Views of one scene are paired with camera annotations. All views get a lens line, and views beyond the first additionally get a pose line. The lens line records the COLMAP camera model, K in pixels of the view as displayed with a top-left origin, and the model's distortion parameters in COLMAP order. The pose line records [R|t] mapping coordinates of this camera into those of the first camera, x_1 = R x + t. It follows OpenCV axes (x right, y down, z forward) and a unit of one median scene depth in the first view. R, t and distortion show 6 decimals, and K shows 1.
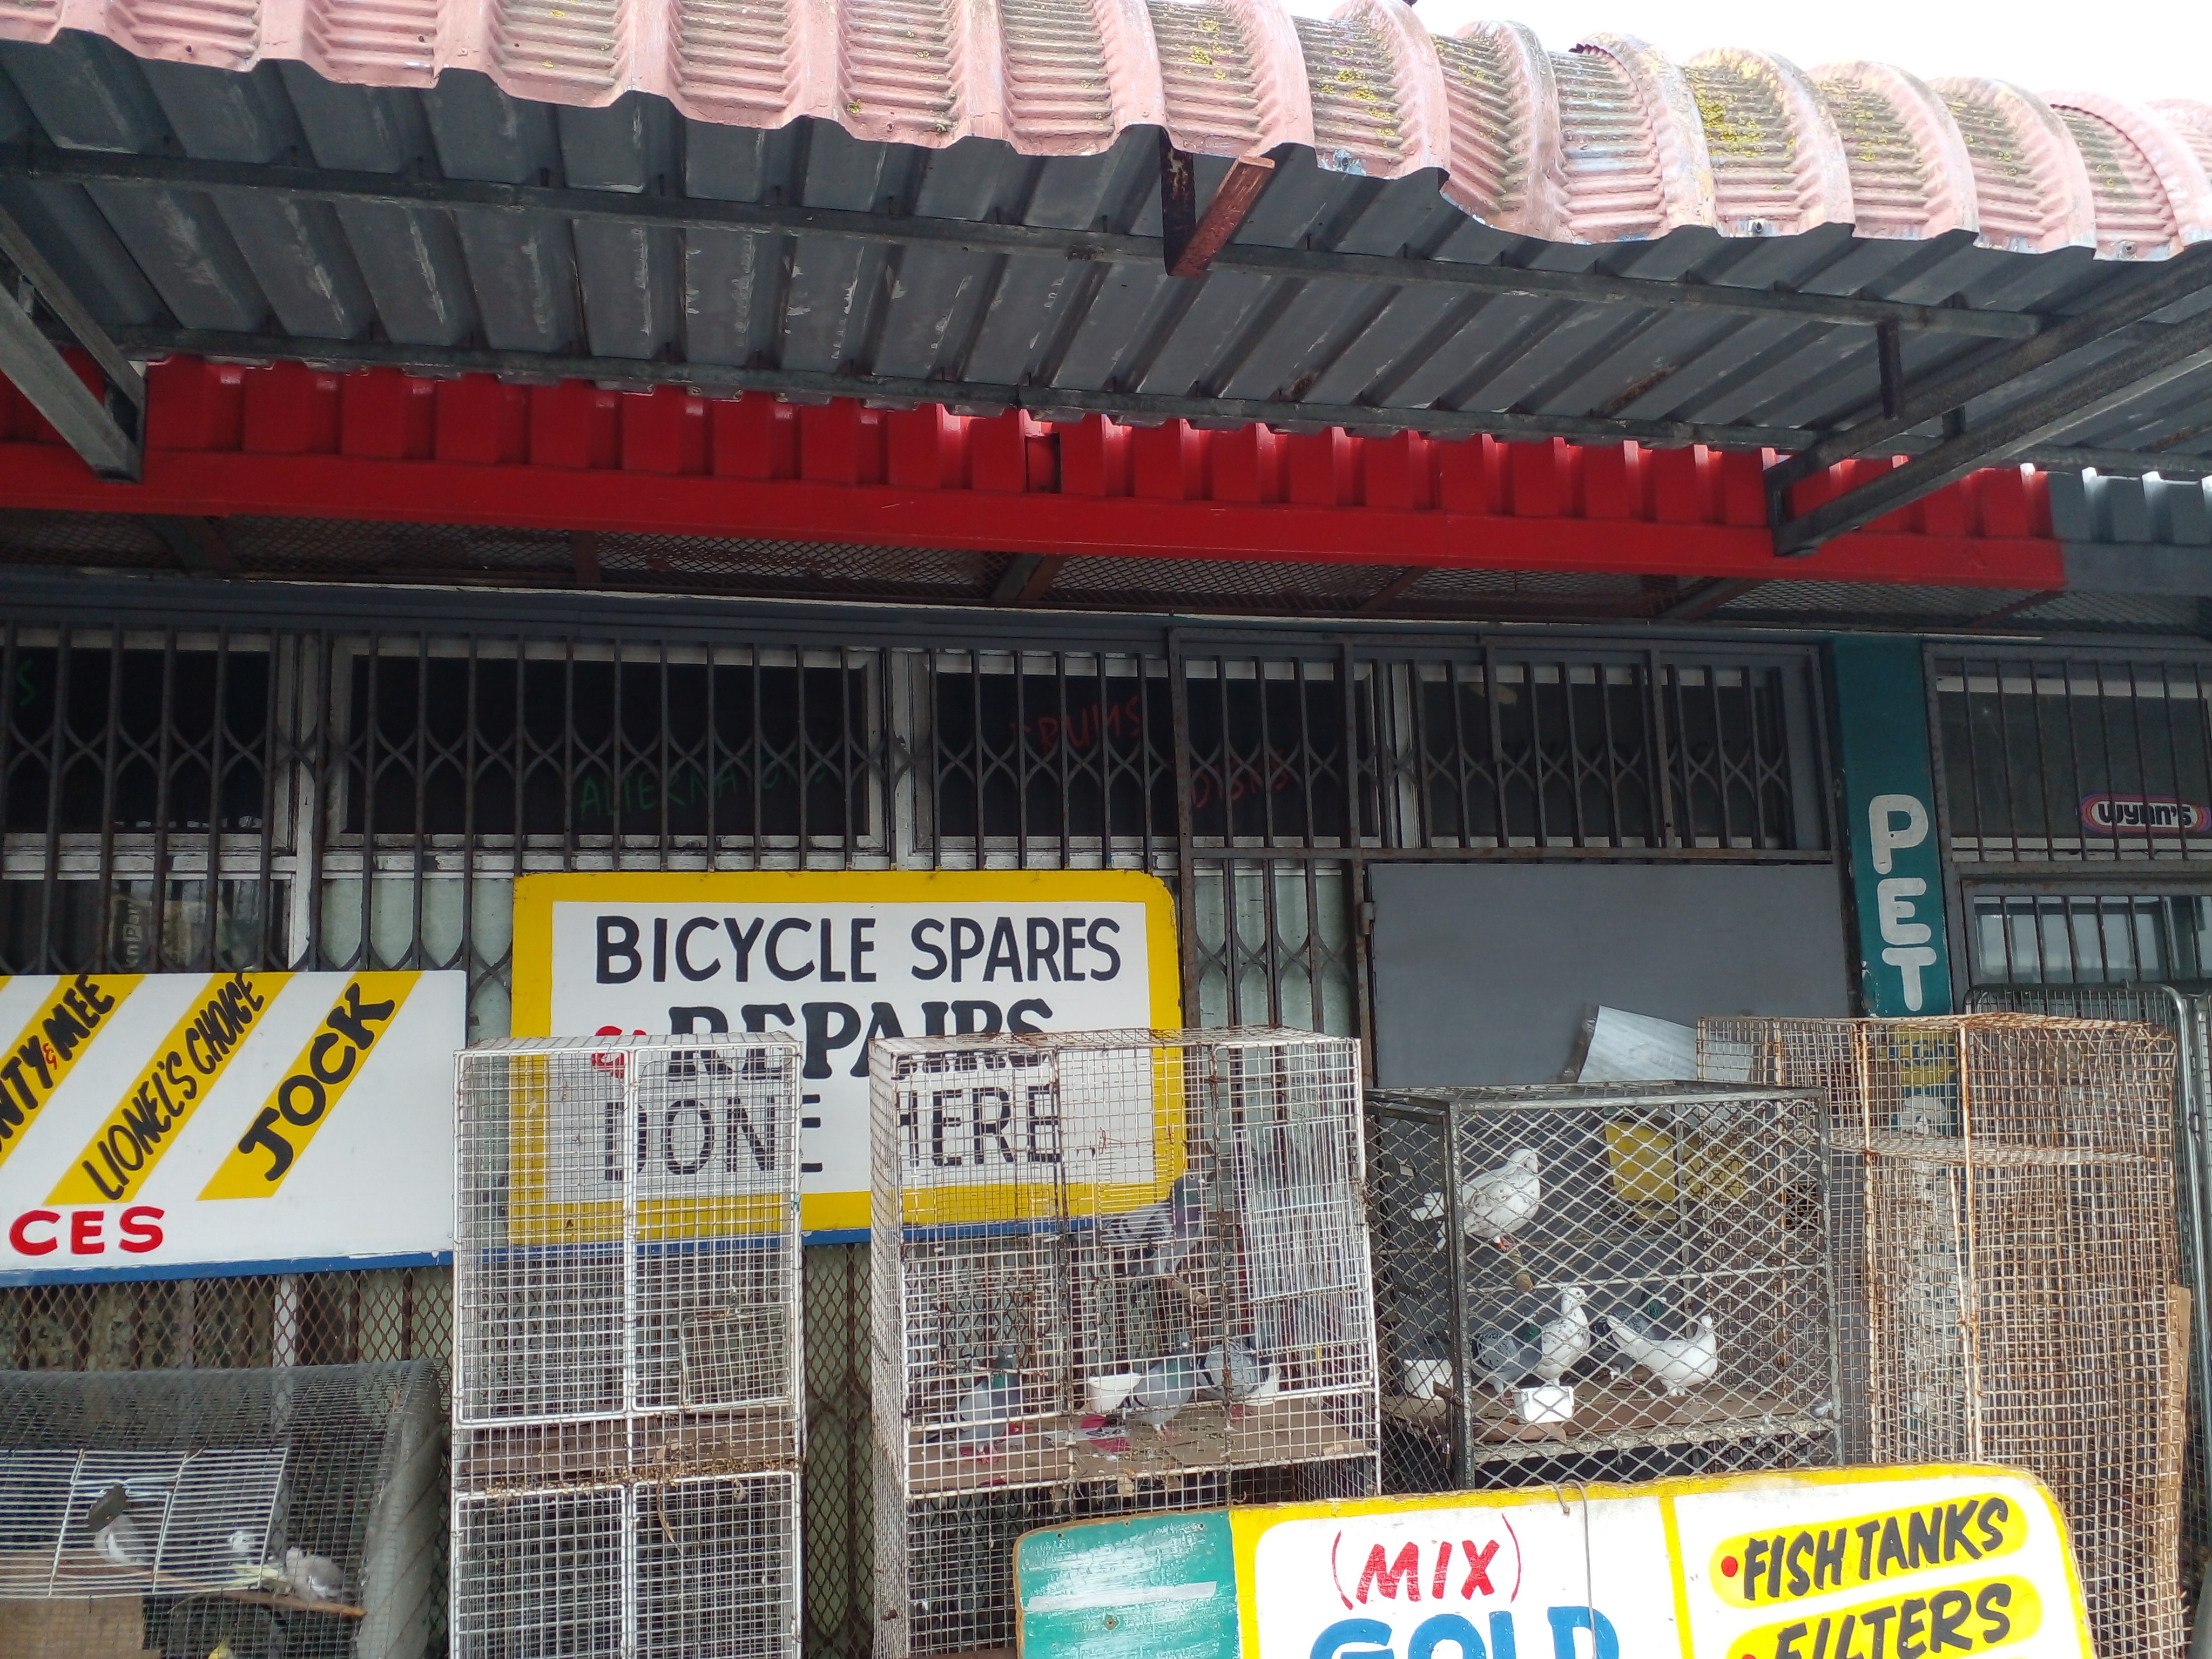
lens RADIAL K [[1837.4, 0, 1125.1], [0, 1837.4, 824.3], [0, 0, 1]] dist [0.045983, -0.096672]
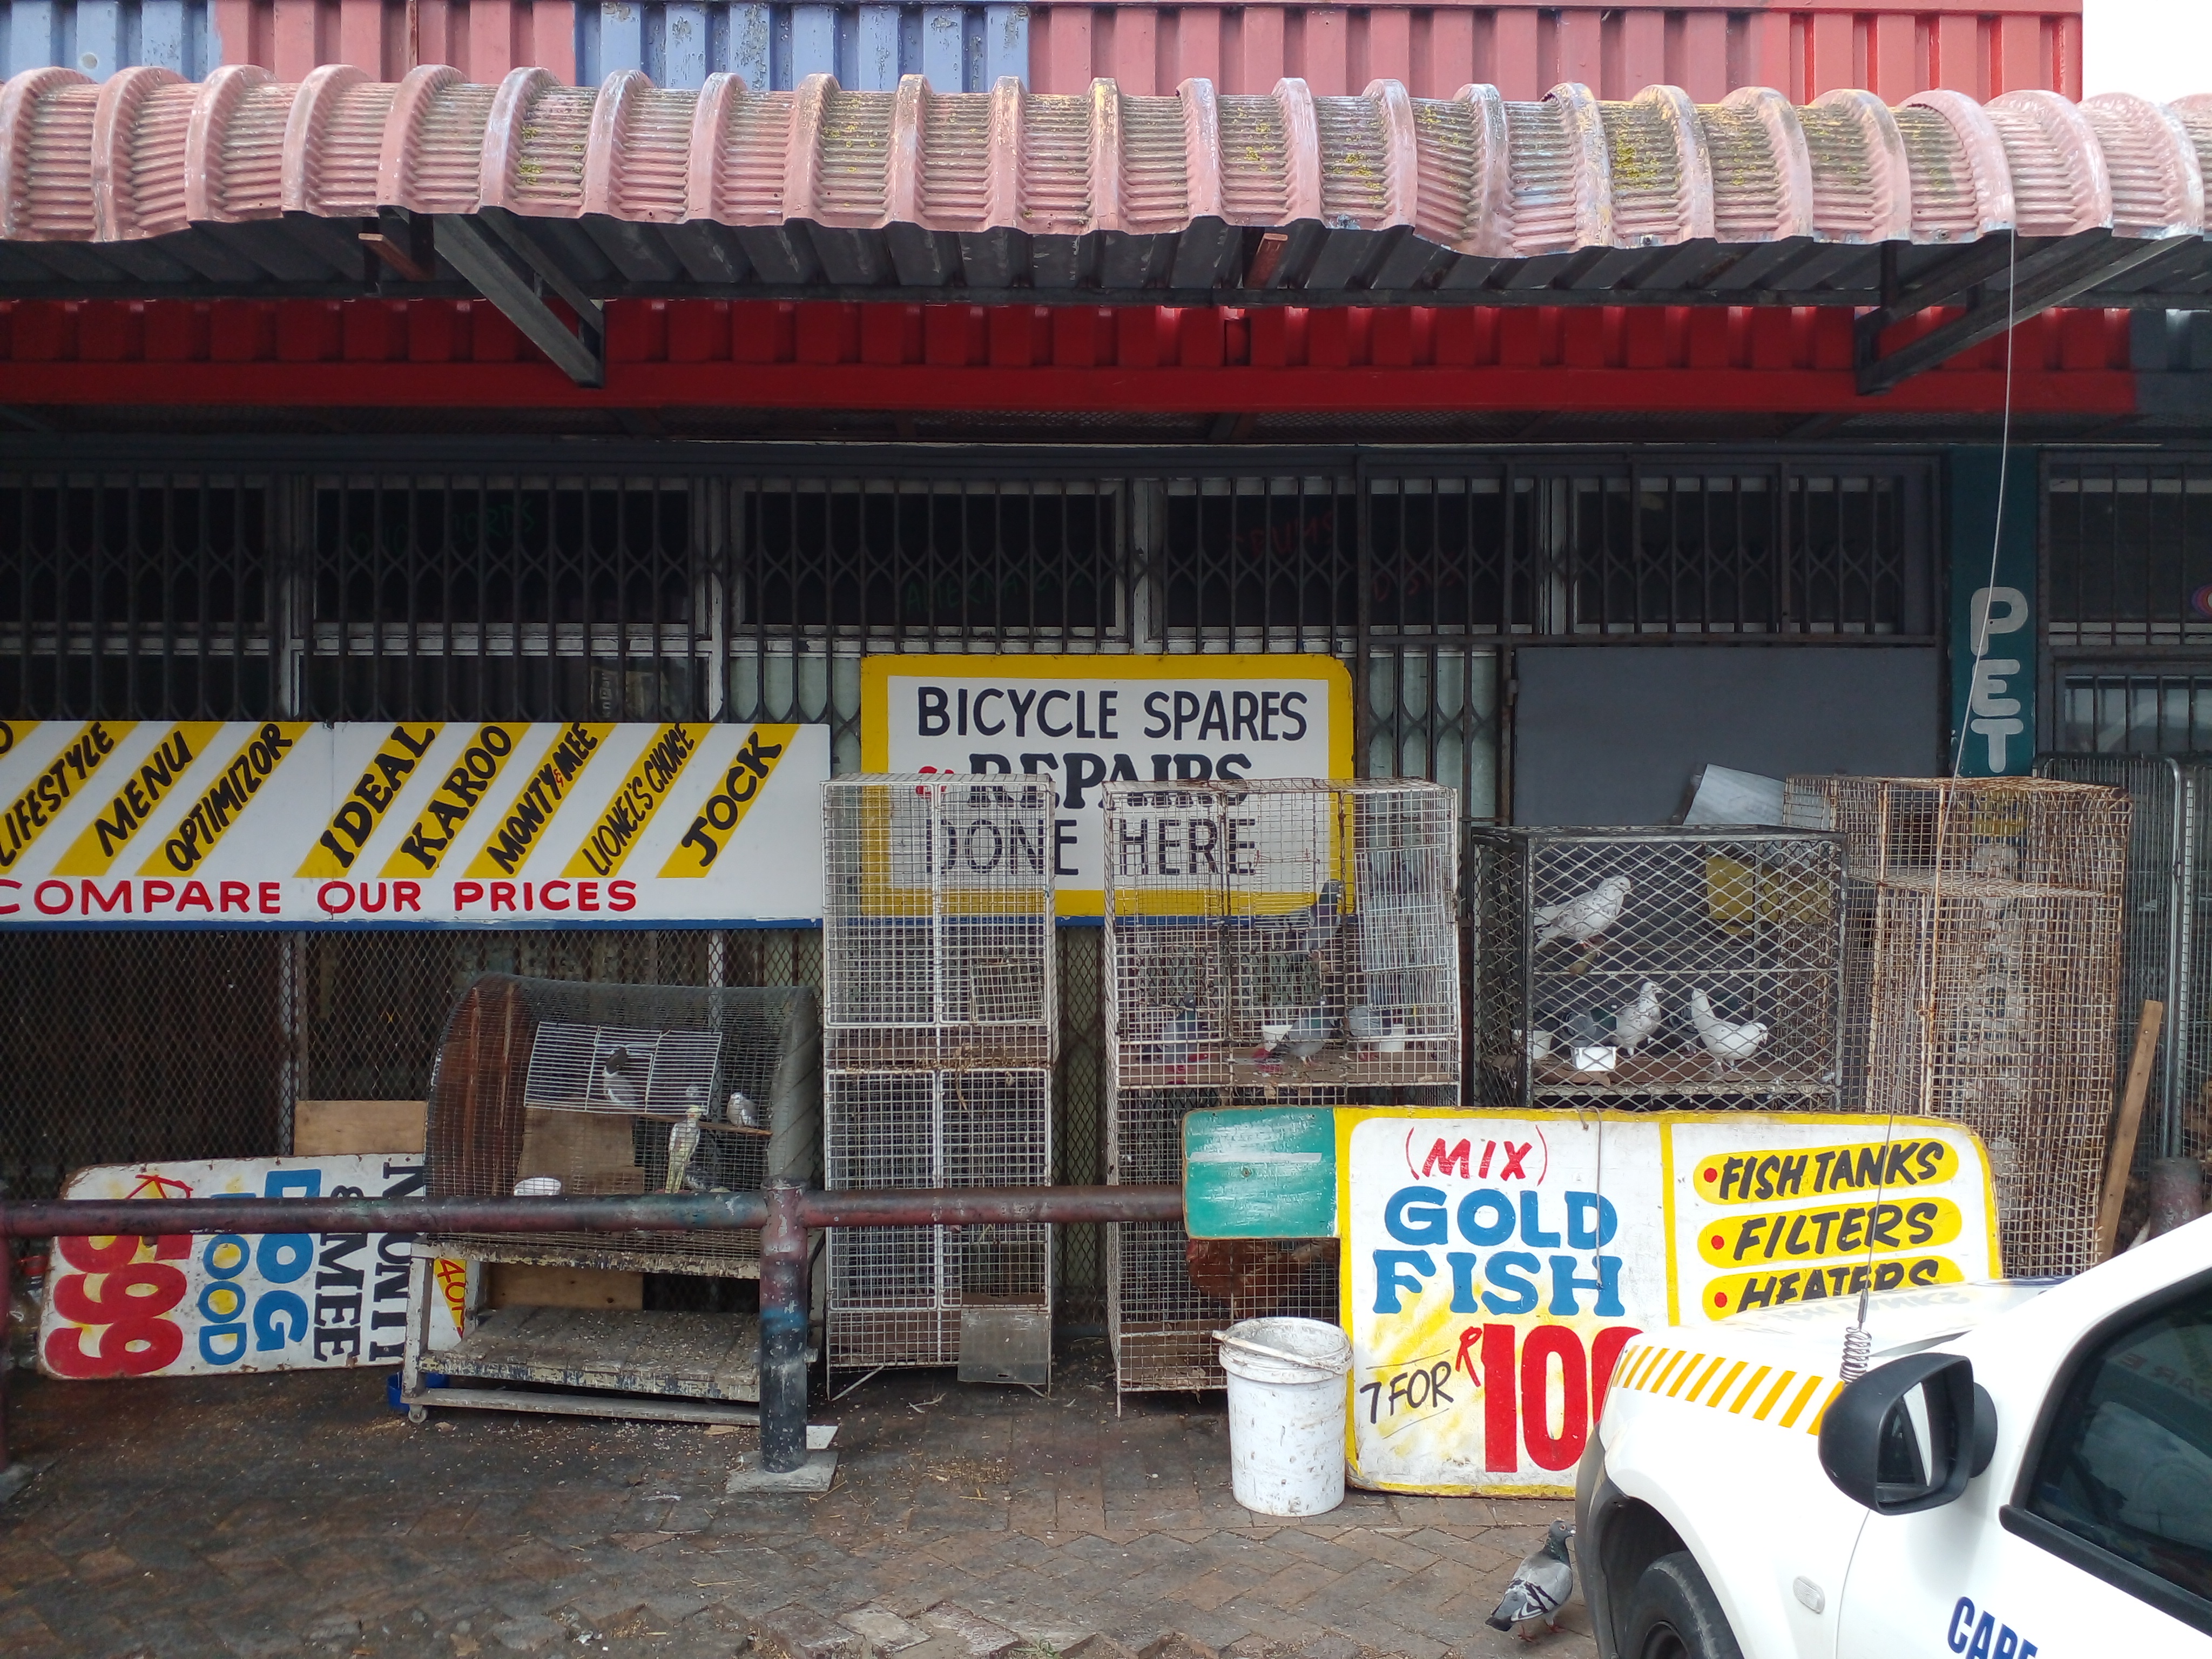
lens RADIAL K [[1837.4, 0, 1125.3], [0, 1837.4, 827.3], [0, 0, 1]] dist [0.045983, -0.096672]
pose [[0.981135, 0.026791, -0.191460, 0.140042], [0.001209, 0.989482, 0.144653, -0.046967], [0.193321, -0.142155, 0.970783, -0.339303]]
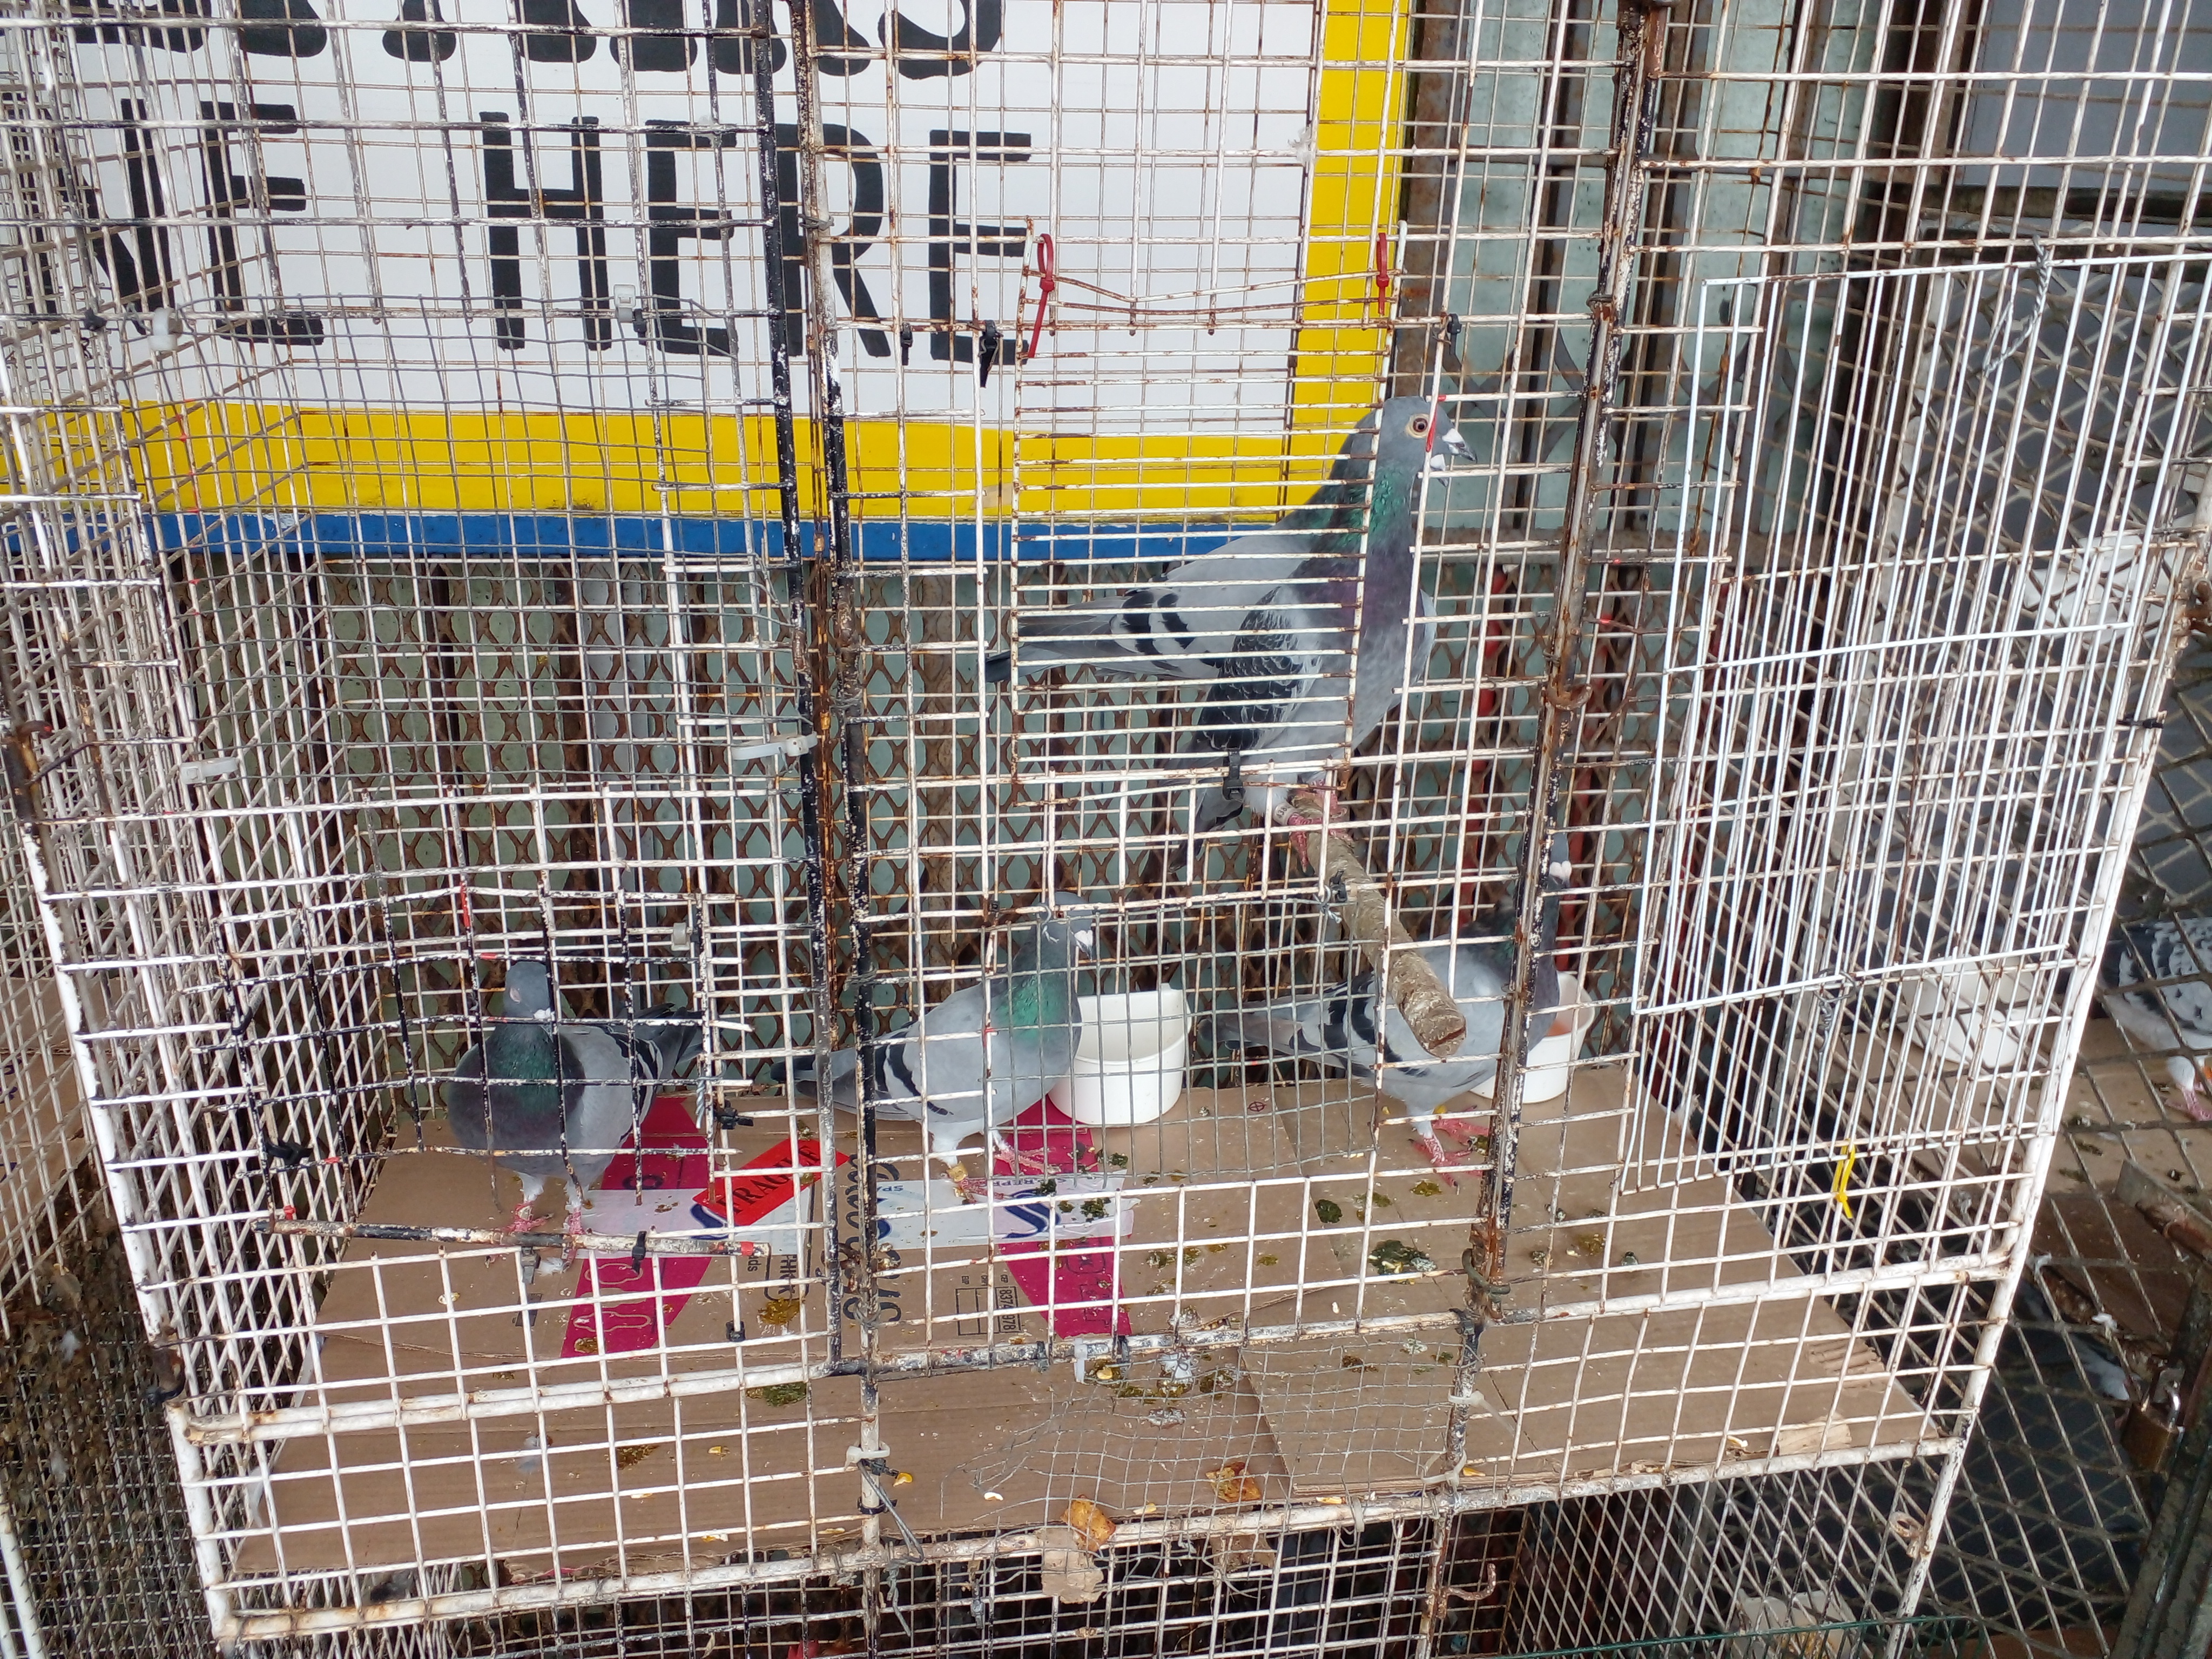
lens RADIAL K [[1837.4, 0, 1101.8], [0, 1837.4, 828.5], [0, 0, 1]] dist [0.045983, -0.096672]
pose [[0.993806, 0.091643, -0.062860, 0.010670], [-0.057293, 0.907194, 0.416793, 0.127438], [0.095223, -0.410610, 0.906825, 0.706023]]
